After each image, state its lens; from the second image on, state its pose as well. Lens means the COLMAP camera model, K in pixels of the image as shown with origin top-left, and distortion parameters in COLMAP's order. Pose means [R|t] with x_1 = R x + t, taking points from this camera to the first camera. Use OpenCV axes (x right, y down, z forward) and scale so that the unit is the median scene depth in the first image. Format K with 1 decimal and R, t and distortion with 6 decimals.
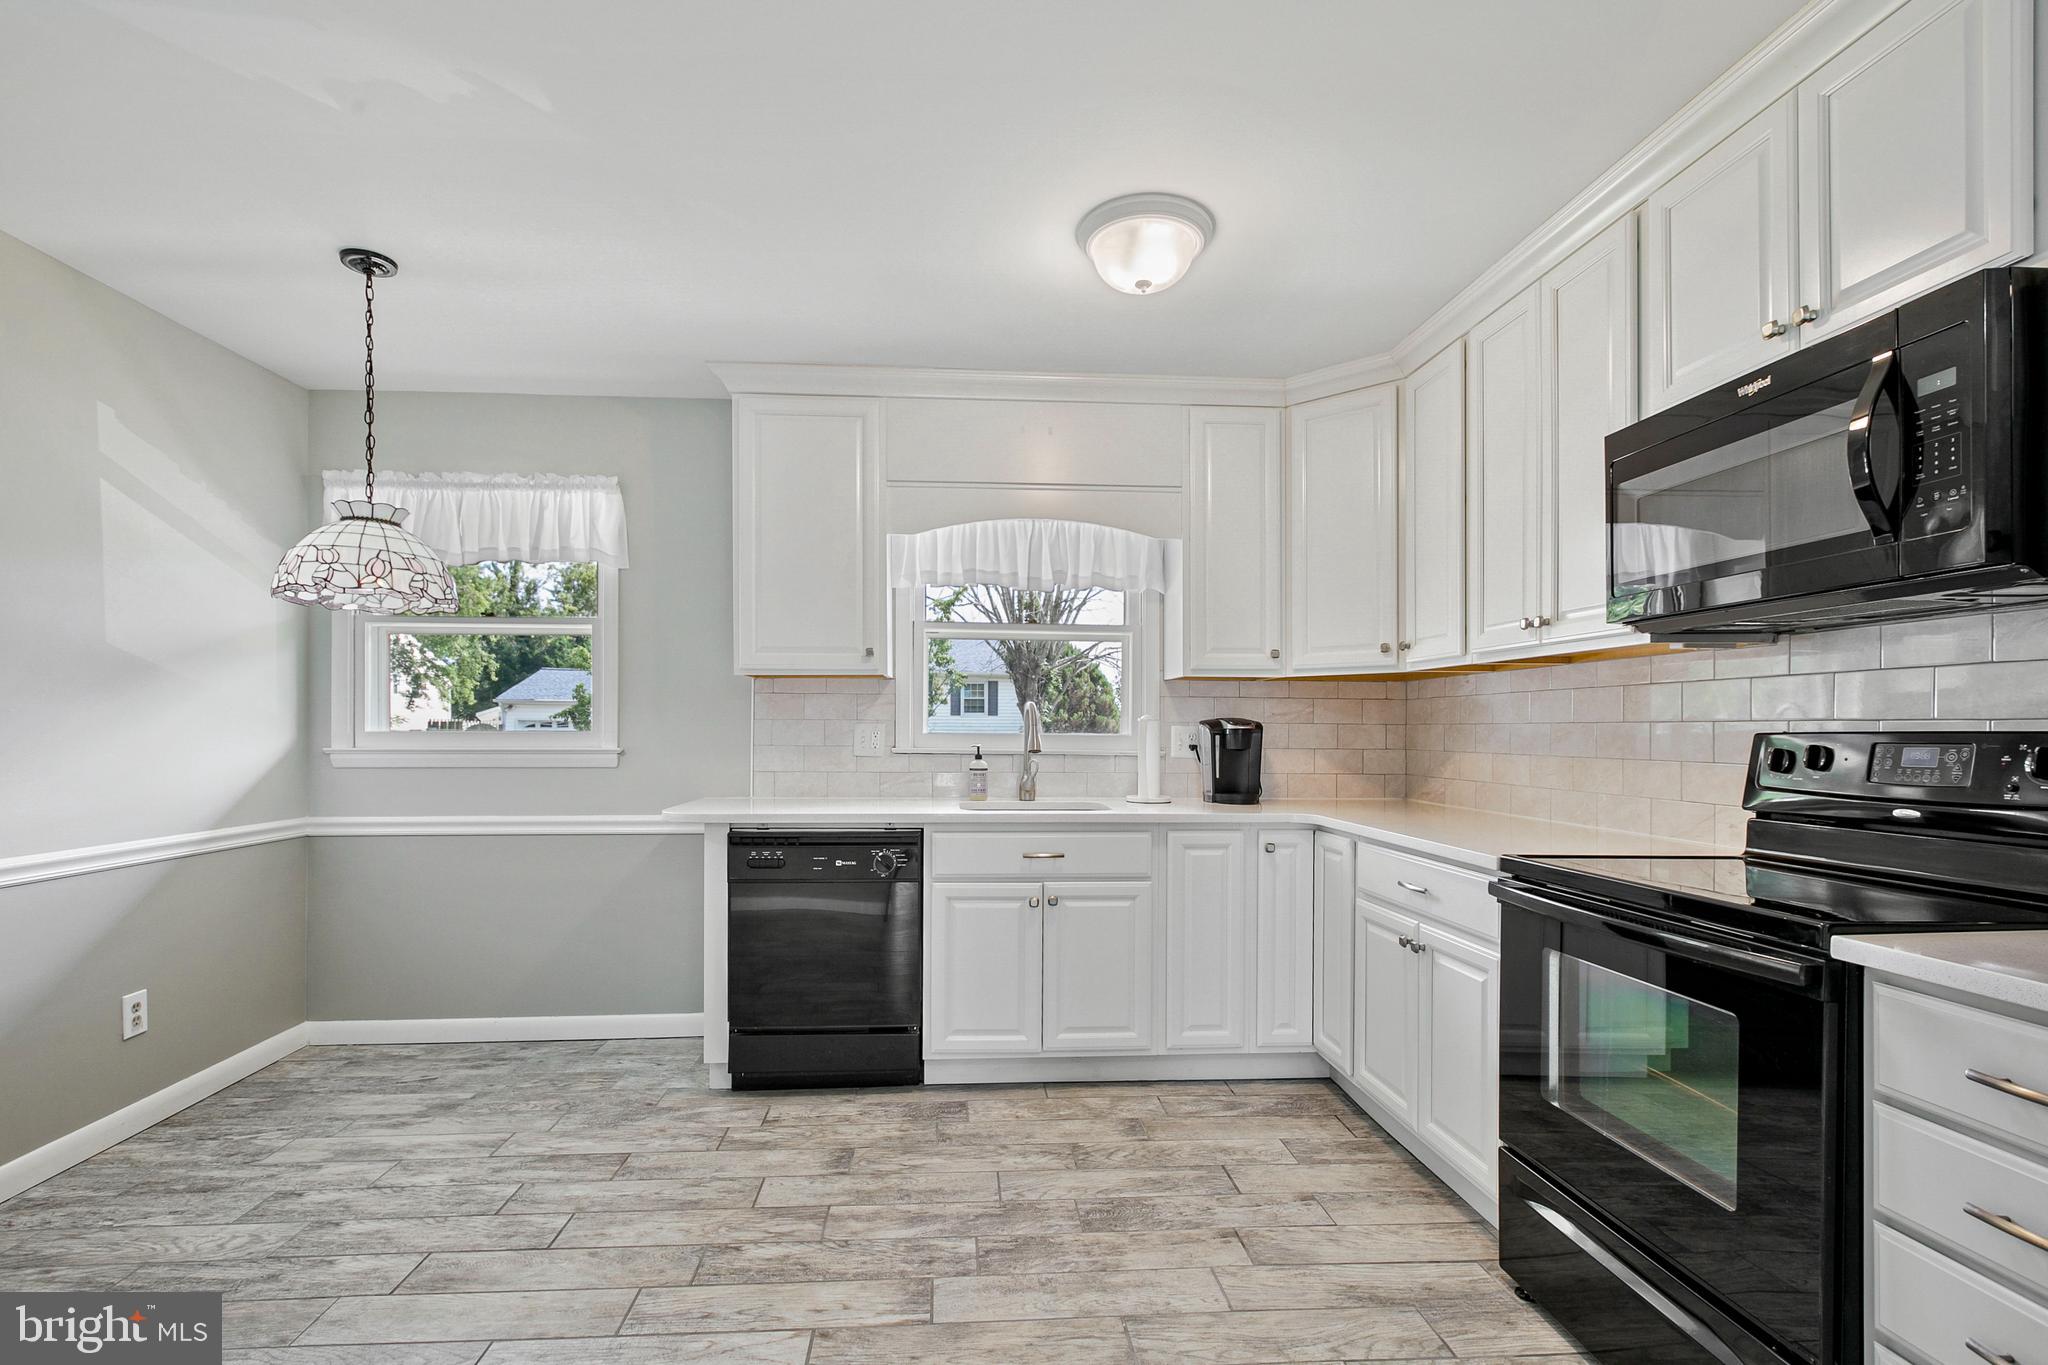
lens RADIAL K [[943.1, 0, 999.6], [0, 943.1, 727.7], [0, 0, 1]] dist [-0.000136, -0.002822]
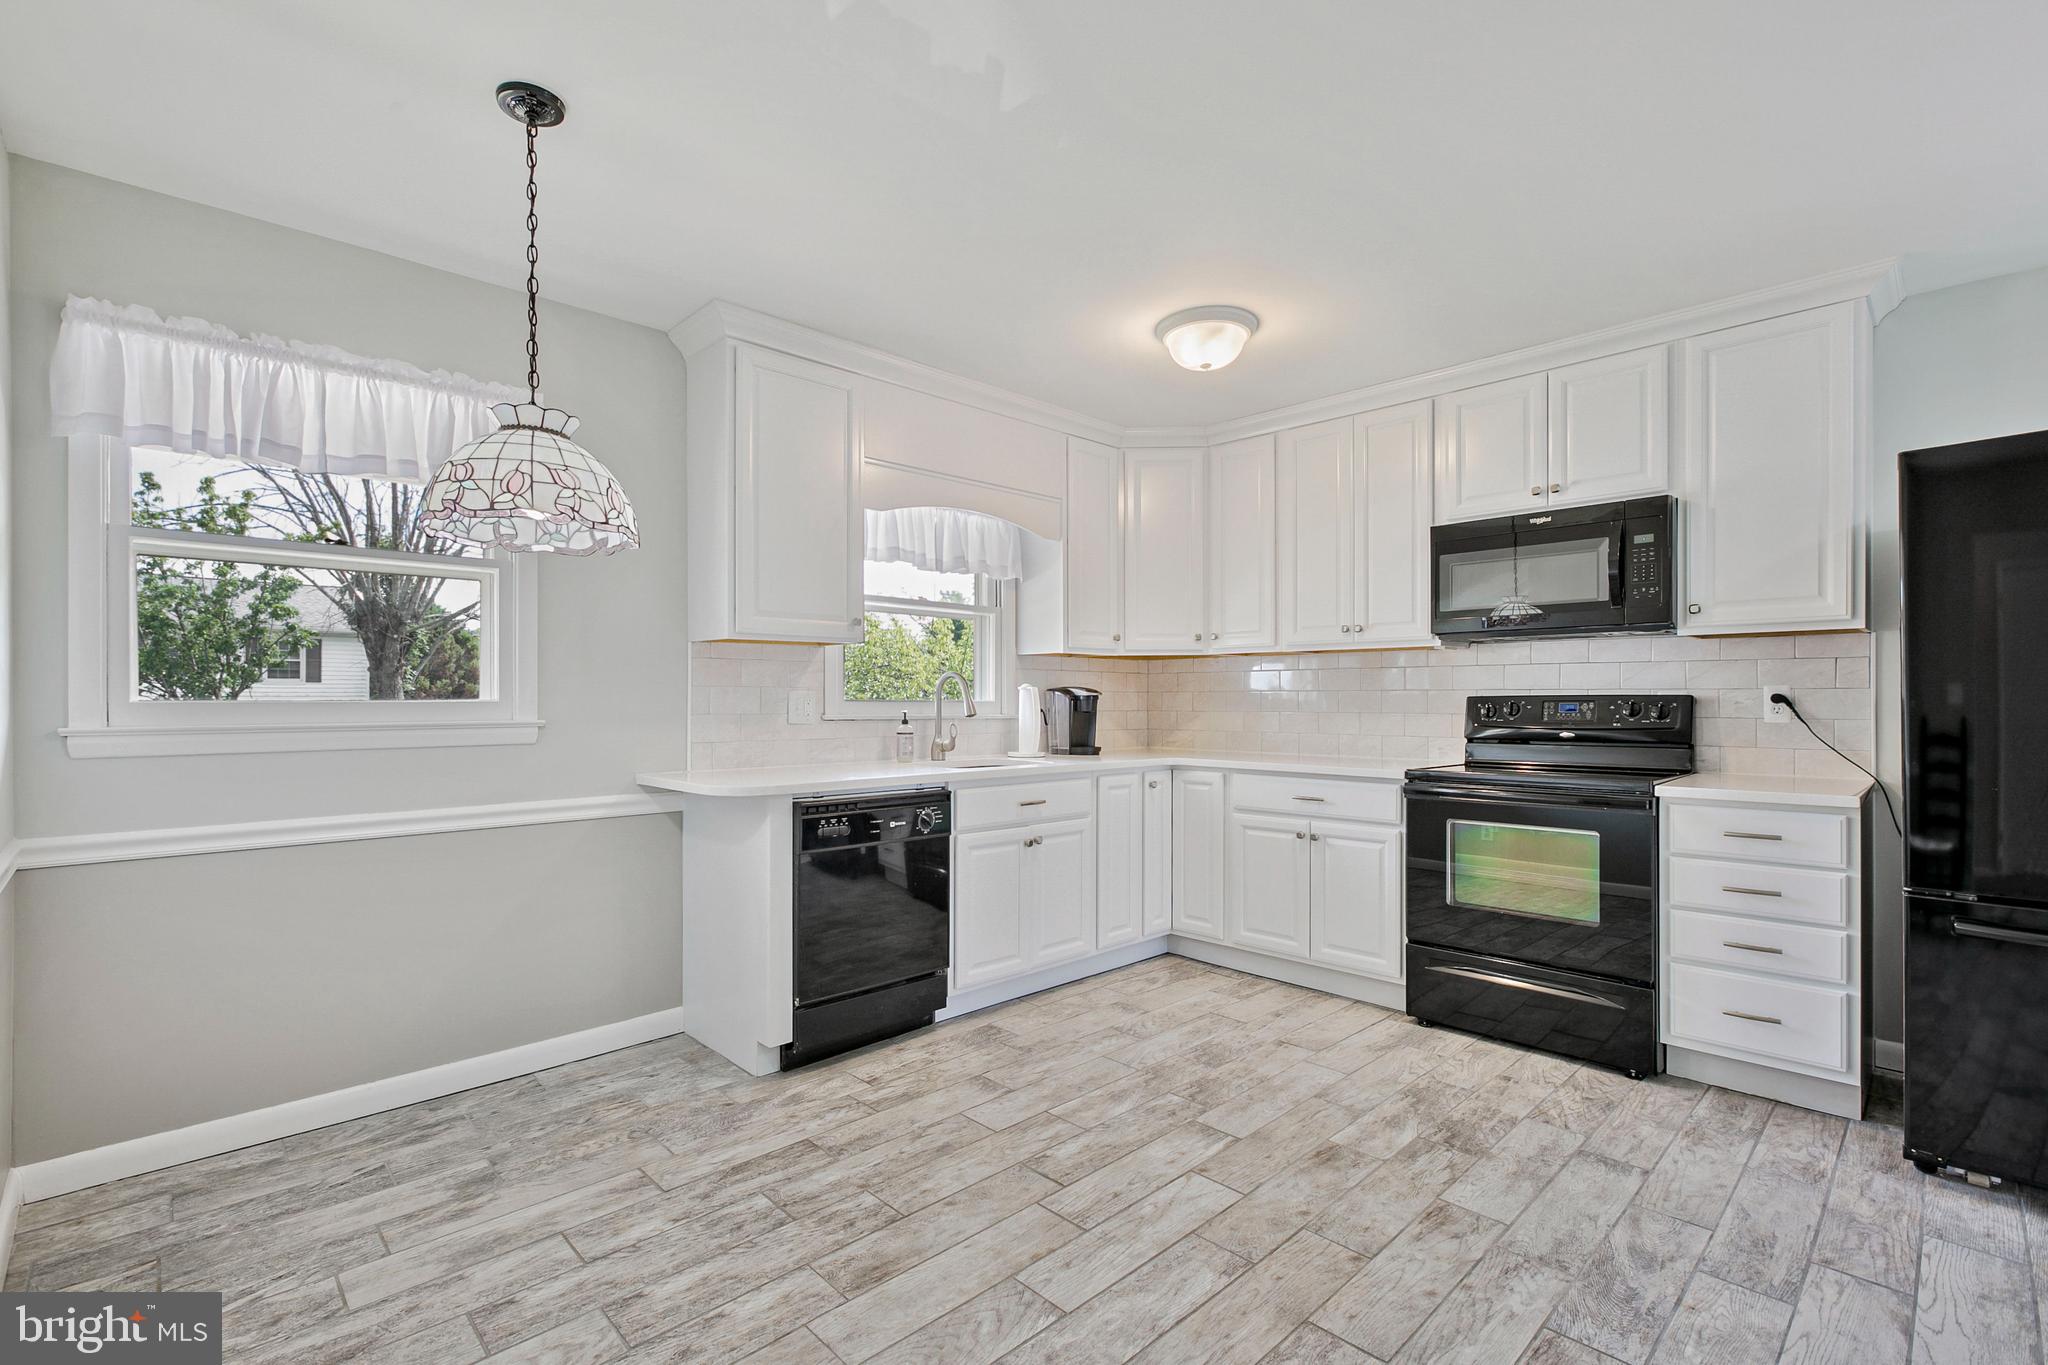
lens RADIAL K [[943.1, 0, 1008.5], [0, 943.1, 696.6], [0, 0, 1]] dist [-0.000136, -0.002822]
pose [[0.764814, -0.002849, 0.644245, -0.740461], [0.002664, 0.999996, 0.001259, 0.001199], [-0.644246, 0.000753, 0.764818, 0.118507]]
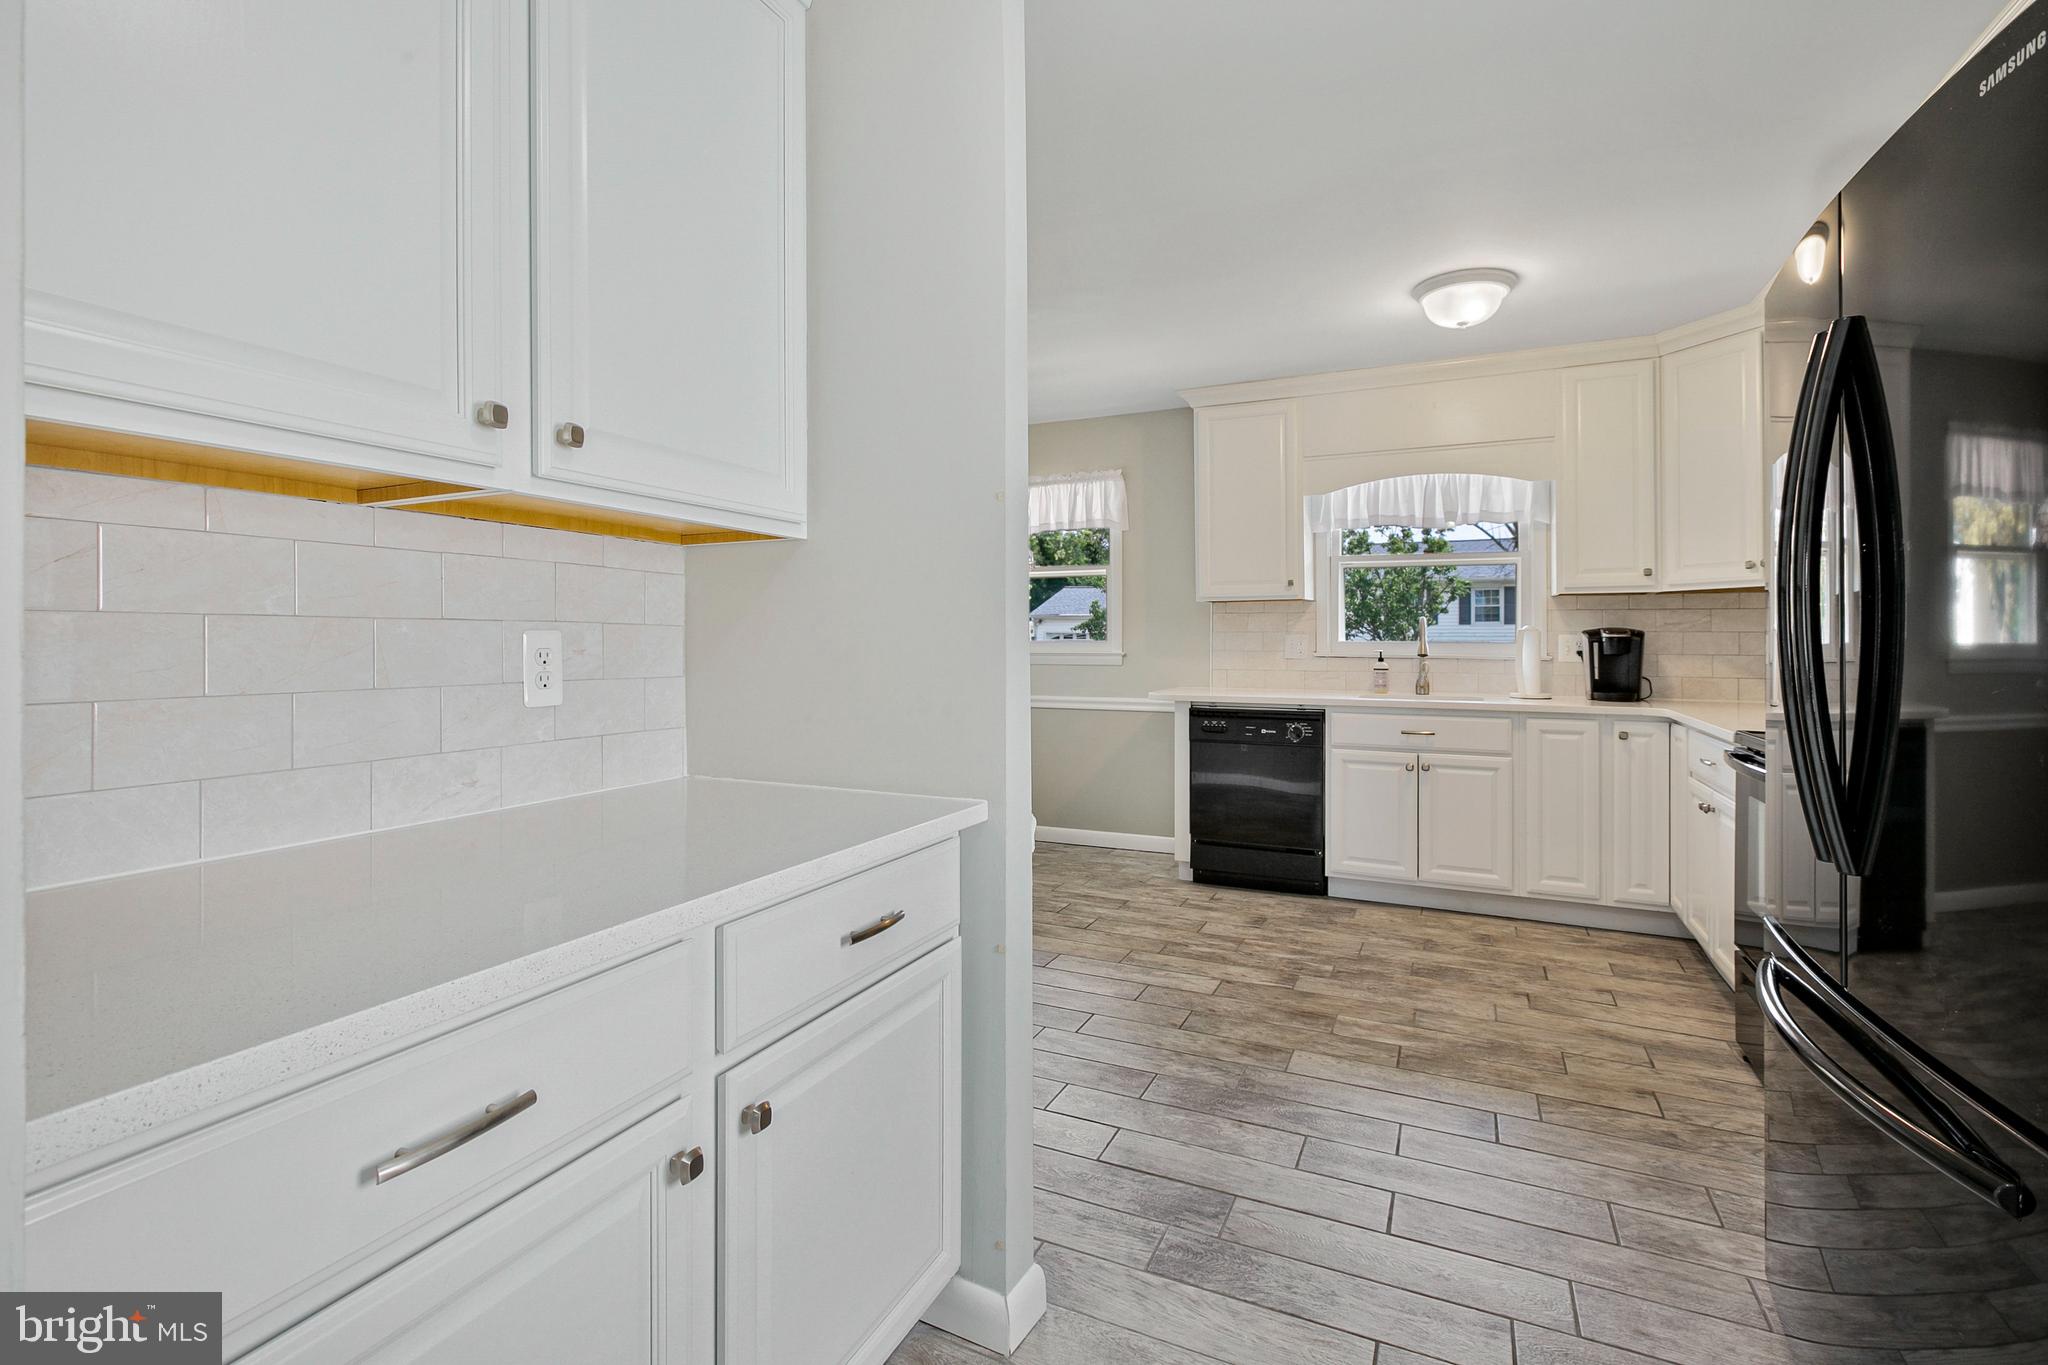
lens RADIAL K [[943.1, 0, 997.9], [0, 943.1, 636.8], [0, 0, 1]] dist [-0.000136, -0.002822]
pose [[0.866658, -0.005217, -0.498876, 0.198877], [0.004499, 0.999986, -0.002641, 0.000159], [0.498883, 0.000044, 0.866669, -0.457874]]
